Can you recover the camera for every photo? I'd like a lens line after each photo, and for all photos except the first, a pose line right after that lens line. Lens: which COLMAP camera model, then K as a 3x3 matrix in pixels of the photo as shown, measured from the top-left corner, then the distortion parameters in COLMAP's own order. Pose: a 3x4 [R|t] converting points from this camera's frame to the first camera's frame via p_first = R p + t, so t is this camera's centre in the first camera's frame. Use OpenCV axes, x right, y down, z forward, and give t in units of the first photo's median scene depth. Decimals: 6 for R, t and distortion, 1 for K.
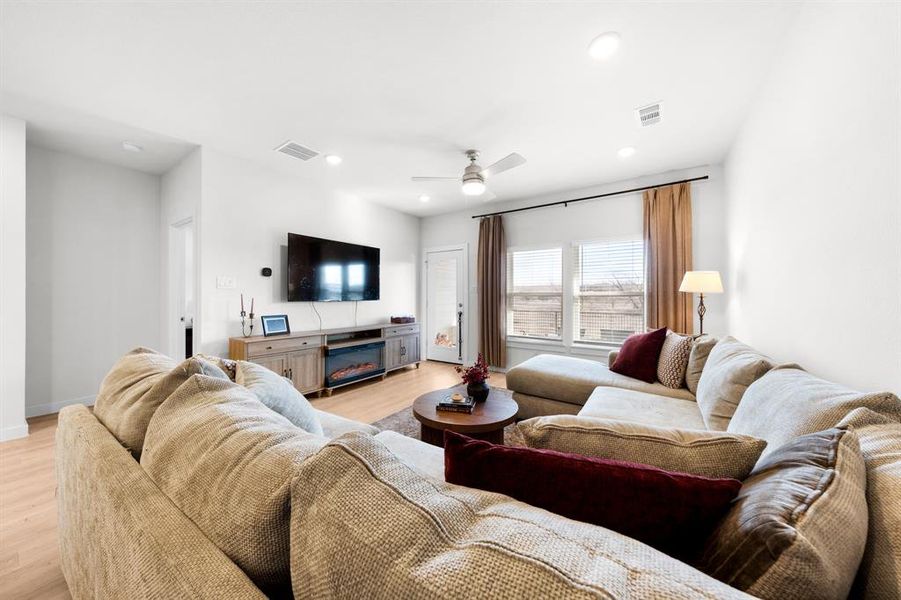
lens RADIAL K [[301.7, 0, 452.0], [0, 301.7, 294.3], [0, 0, 1]] dist [-0.001527, -0.000167]
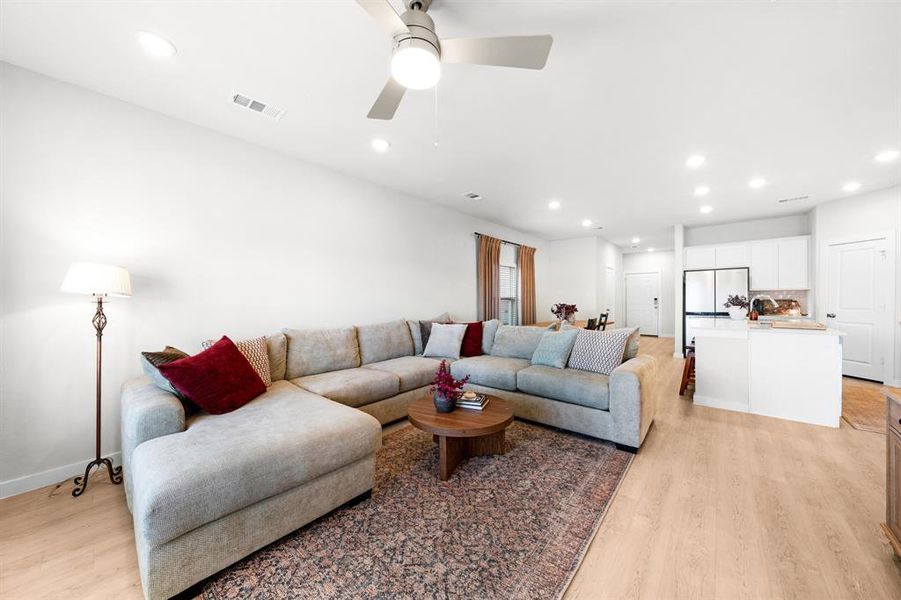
lens RADIAL K [[311.6, 0, 450.9], [0, 311.6, 297.3], [0, 0, 1]] dist [0.000666, 0.000095]
pose [[-0.991224, 0.004290, 0.132120, -0.037369], [0.002627, 0.999915, -0.012759, 0.006452], [-0.132164, -0.012300, -0.991152, 1.212278]]
